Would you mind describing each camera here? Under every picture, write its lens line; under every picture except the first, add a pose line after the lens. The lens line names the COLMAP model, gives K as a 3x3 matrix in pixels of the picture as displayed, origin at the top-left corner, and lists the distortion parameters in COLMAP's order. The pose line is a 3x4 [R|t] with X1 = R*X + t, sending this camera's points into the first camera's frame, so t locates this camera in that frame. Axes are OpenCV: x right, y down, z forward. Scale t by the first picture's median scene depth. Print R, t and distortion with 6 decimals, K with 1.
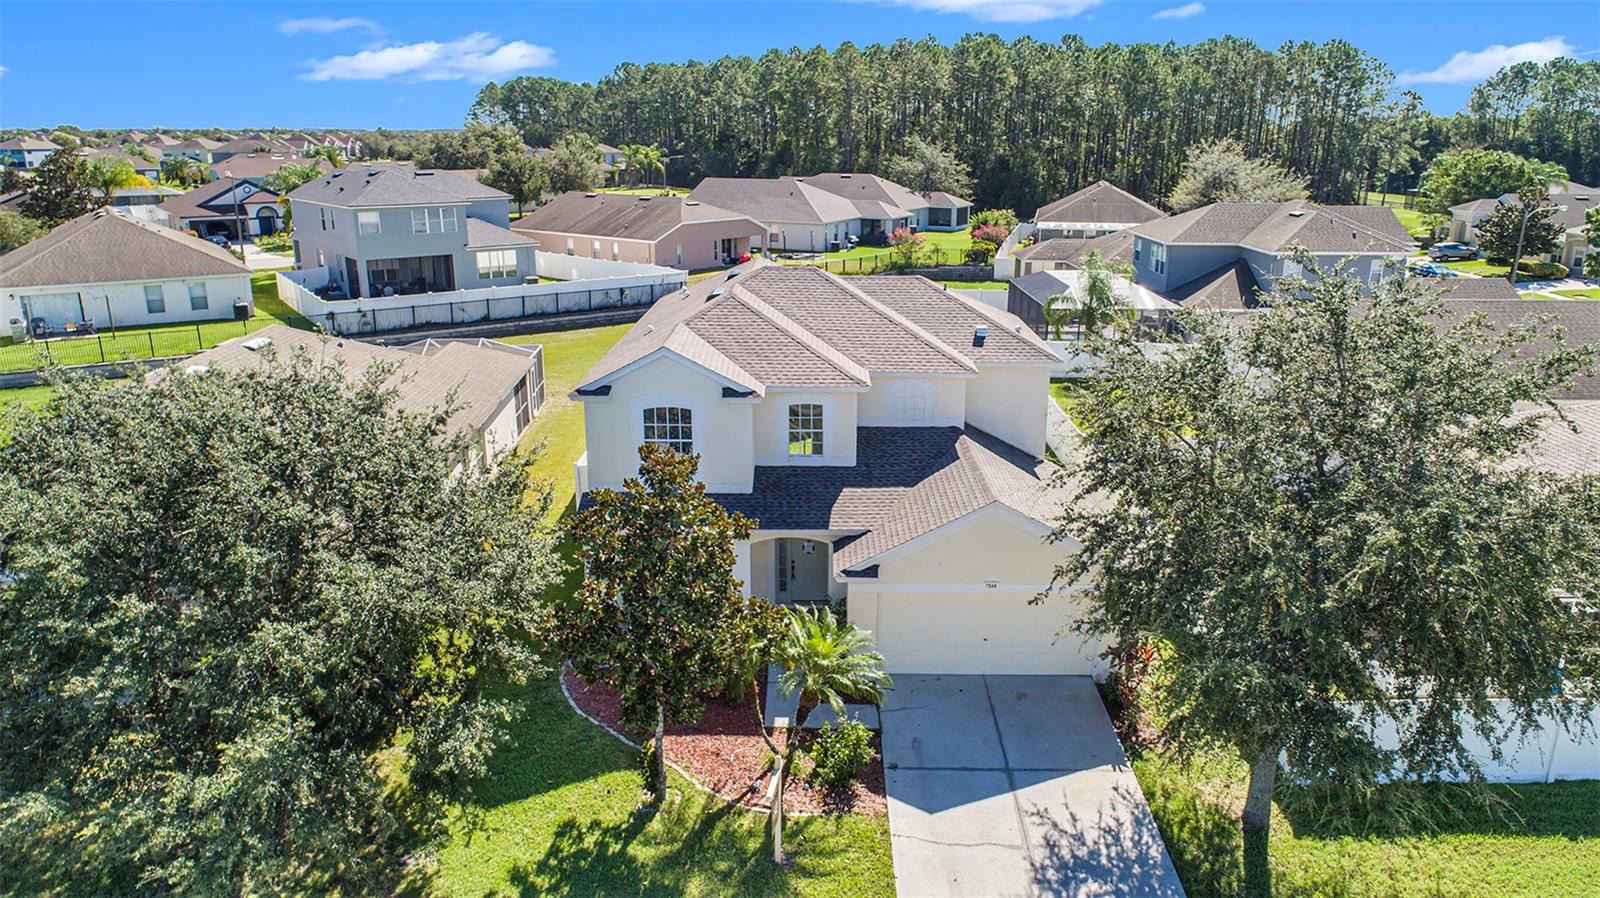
lens RADIAL K [[1075.6, 0, 800.0], [0, 1075.6, 449.0], [0, 0, 1]] dist [-0.009052, -0.001175]
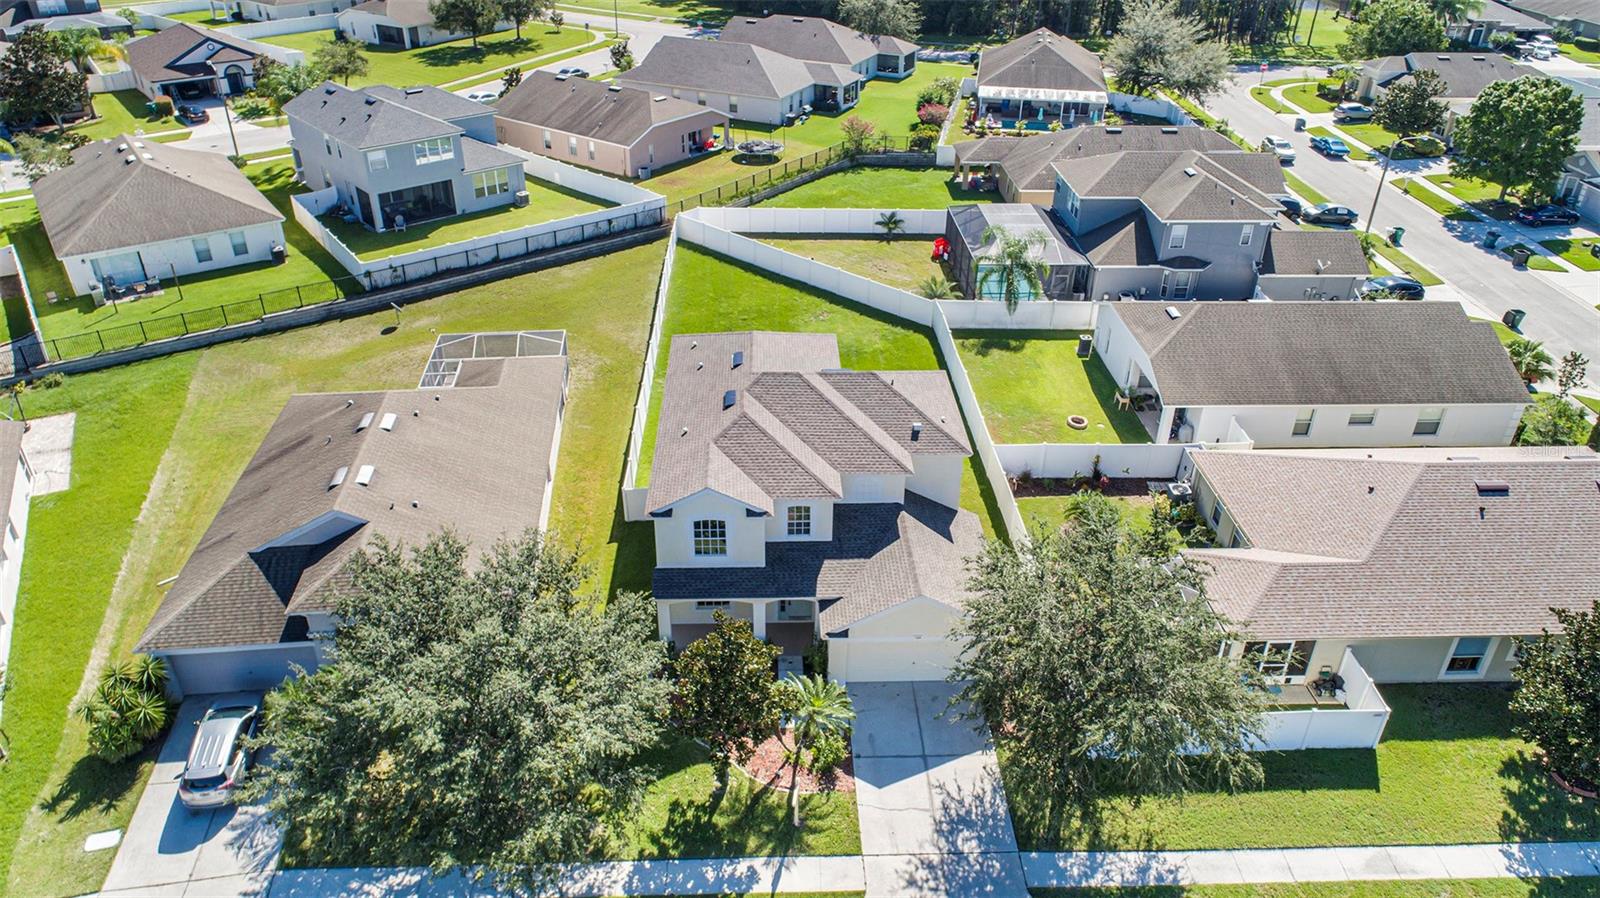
lens RADIAL K [[1075.6, 0, 800.0], [0, 1075.6, 449.0], [0, 0, 1]] dist [-0.009052, -0.001175]
pose [[0.998536, -0.017647, 0.051139, -0.076451], [0.004545, 0.969321, 0.245755, -0.543980], [-0.053907, -0.245163, 0.967982, -0.485539]]
